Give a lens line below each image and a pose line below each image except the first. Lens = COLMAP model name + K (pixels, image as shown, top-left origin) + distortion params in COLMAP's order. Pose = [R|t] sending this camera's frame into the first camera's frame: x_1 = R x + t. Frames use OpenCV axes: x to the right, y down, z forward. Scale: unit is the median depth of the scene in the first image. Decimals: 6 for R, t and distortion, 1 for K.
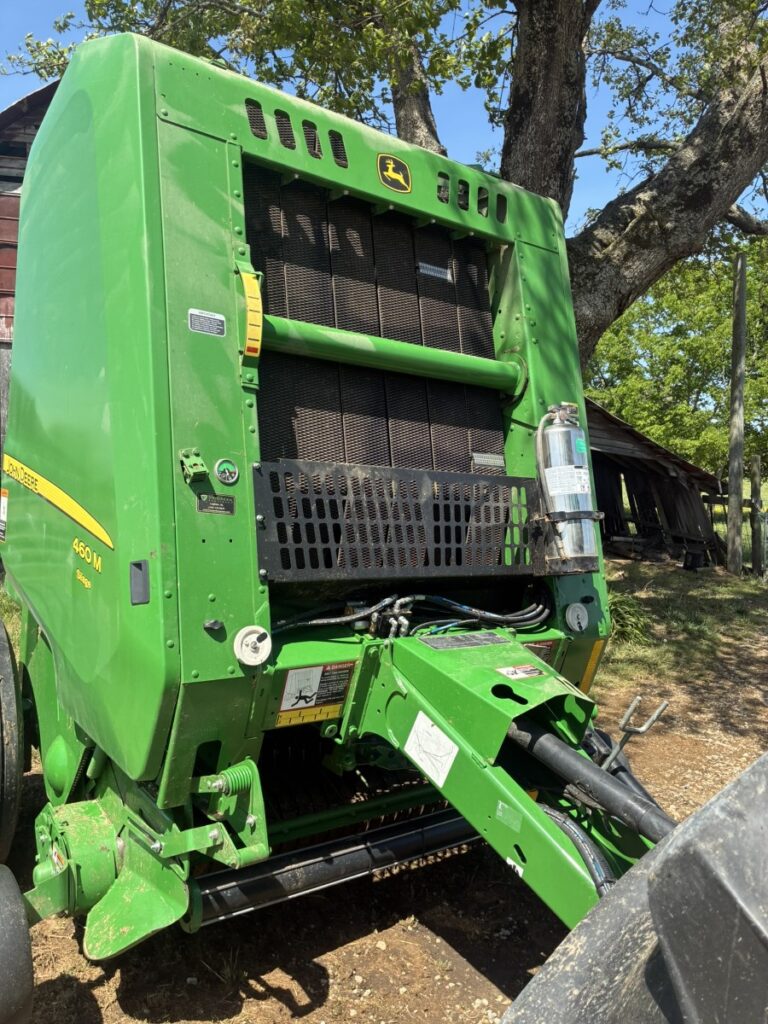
lens RADIAL K [[782.9, 0, 384.0], [0, 782.9, 512.0], [0, 0, 1]] dist [0.055958, -0.087245]
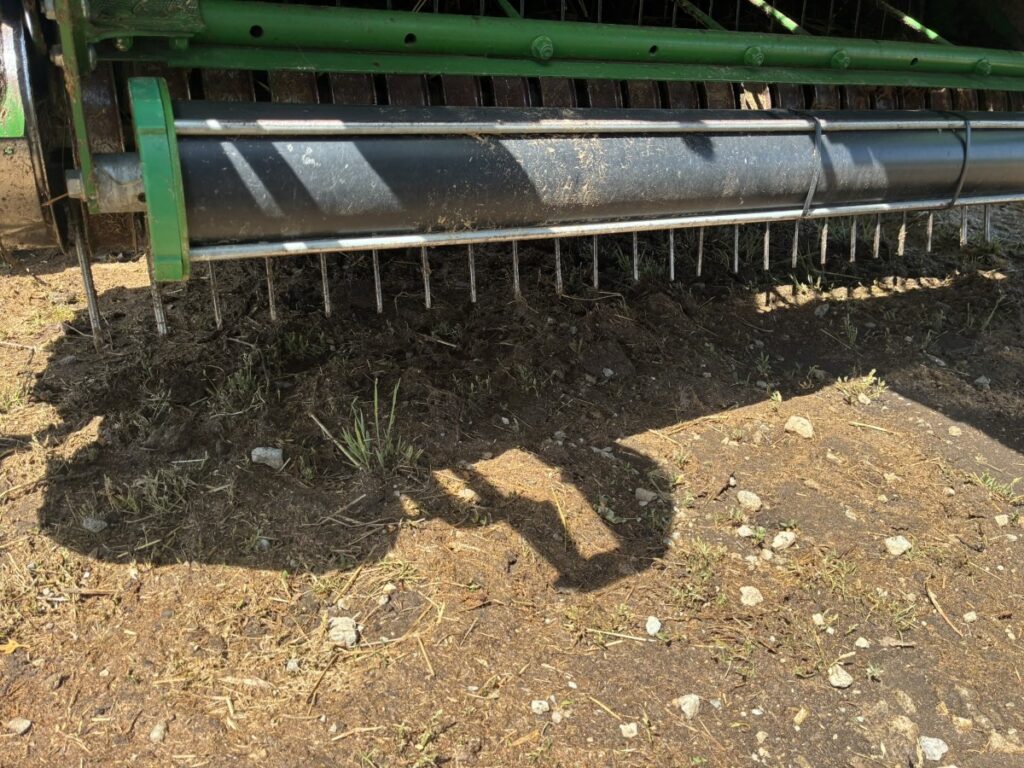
lens RADIAL K [[776.1, 0, 512.0], [0, 776.1, 384.0], [0, 0, 1]] dist [0.015592, -0.005557]
pose [[0.979131, 0.082104, -0.185905, -0.076647], [-0.001668, 0.917977, 0.396631, 0.420034], [0.203222, -0.388044, 0.898957, 0.709065]]
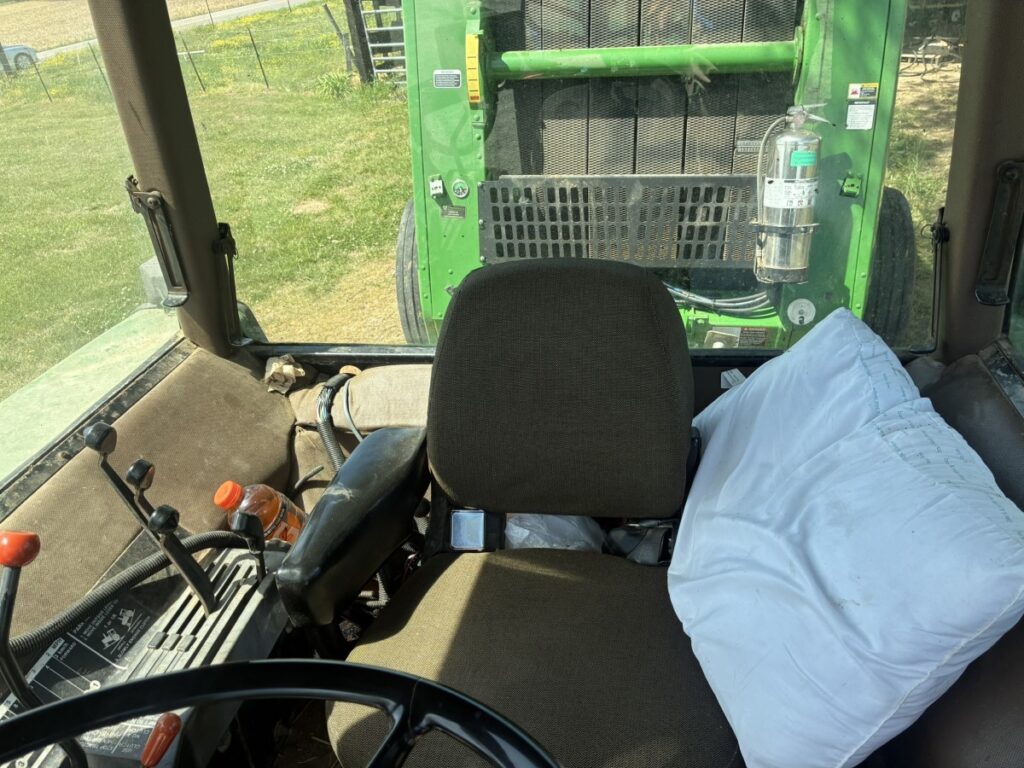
lens RADIAL K [[782.9, 0, 509.7], [0, 782.9, 378.3], [0, 0, 1]] dist [0.055958, -0.087245]
pose [[0.669481, 0.310187, -0.674966, 0.852972], [0.076716, 0.874912, 0.478167, -0.385415], [0.738857, -0.371905, 0.561940, 0.081499]]
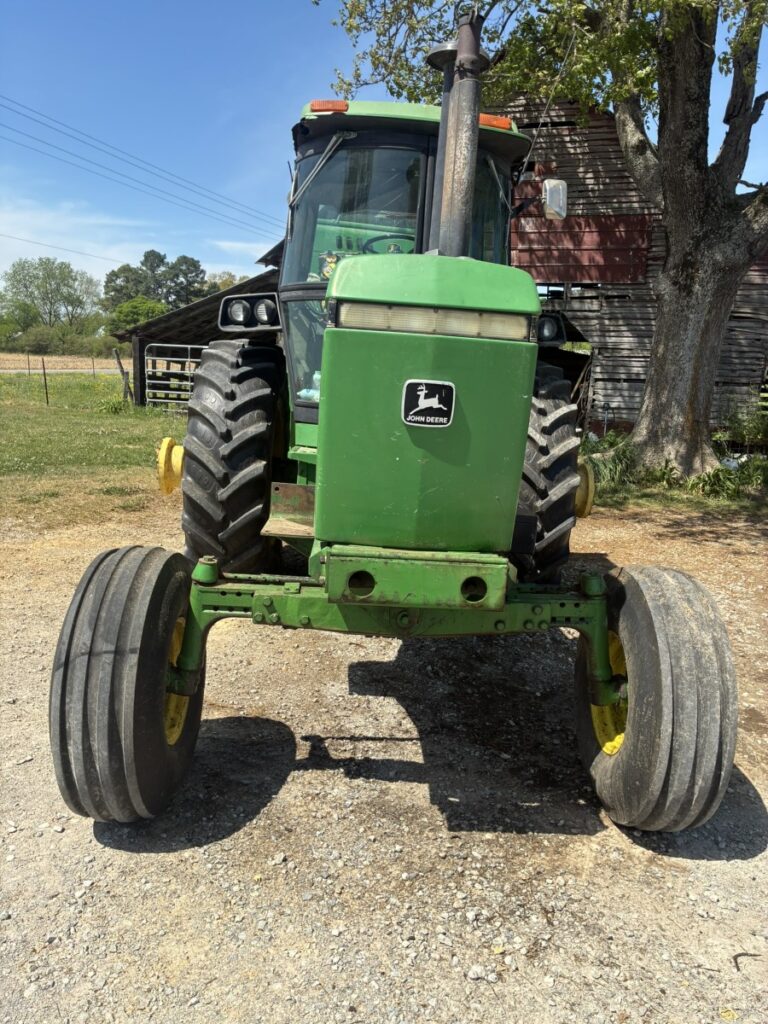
lens RADIAL K [[780.6, 0, 408.2], [0, 780.6, 520.9], [0, 0, 1]] dist [0.030259, -0.005621]
pose [[0.832346, 0.149583, -0.533690, 1.858726], [-0.075024, 0.984438, 0.158911, 0.076748], [0.549155, -0.092229, 0.830616, -1.516101]]
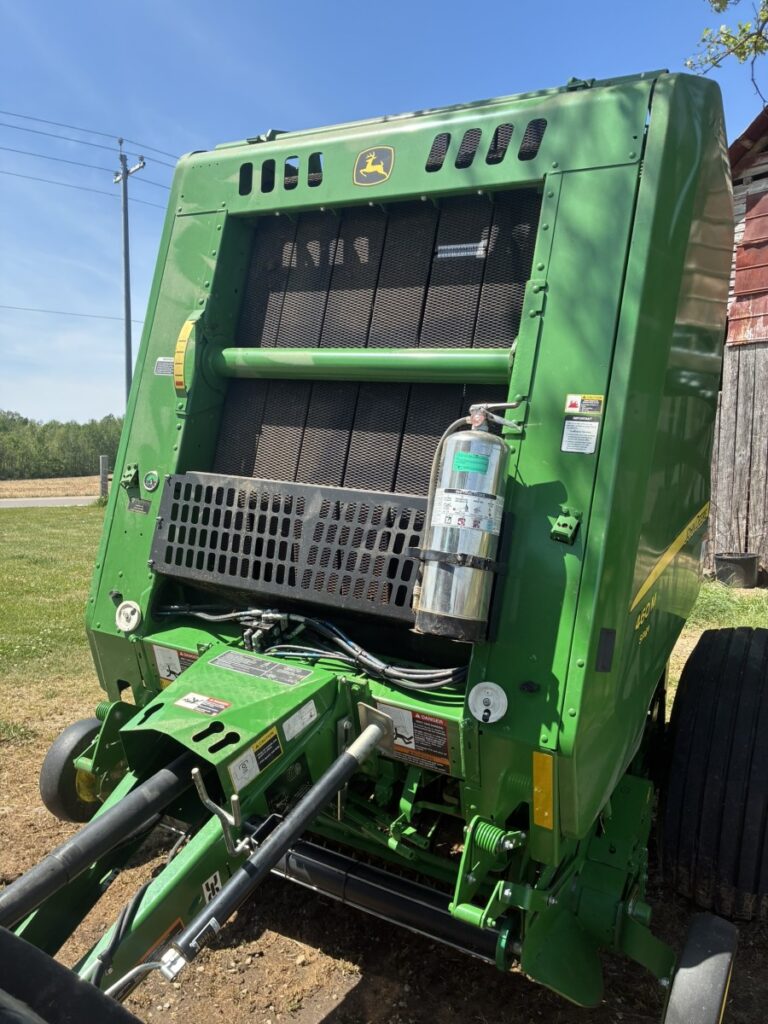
lens RADIAL K [[779.1, 0, 385.6], [0, 779.1, 505.5], [0, 0, 1]] dist [0.043446, -0.056744]
pose [[0.391288, 0.063179, -0.918097, 0.984866], [-0.062823, 0.997147, 0.041843, -0.077691], [0.918121, 0.041305, 0.394141, 0.734870]]
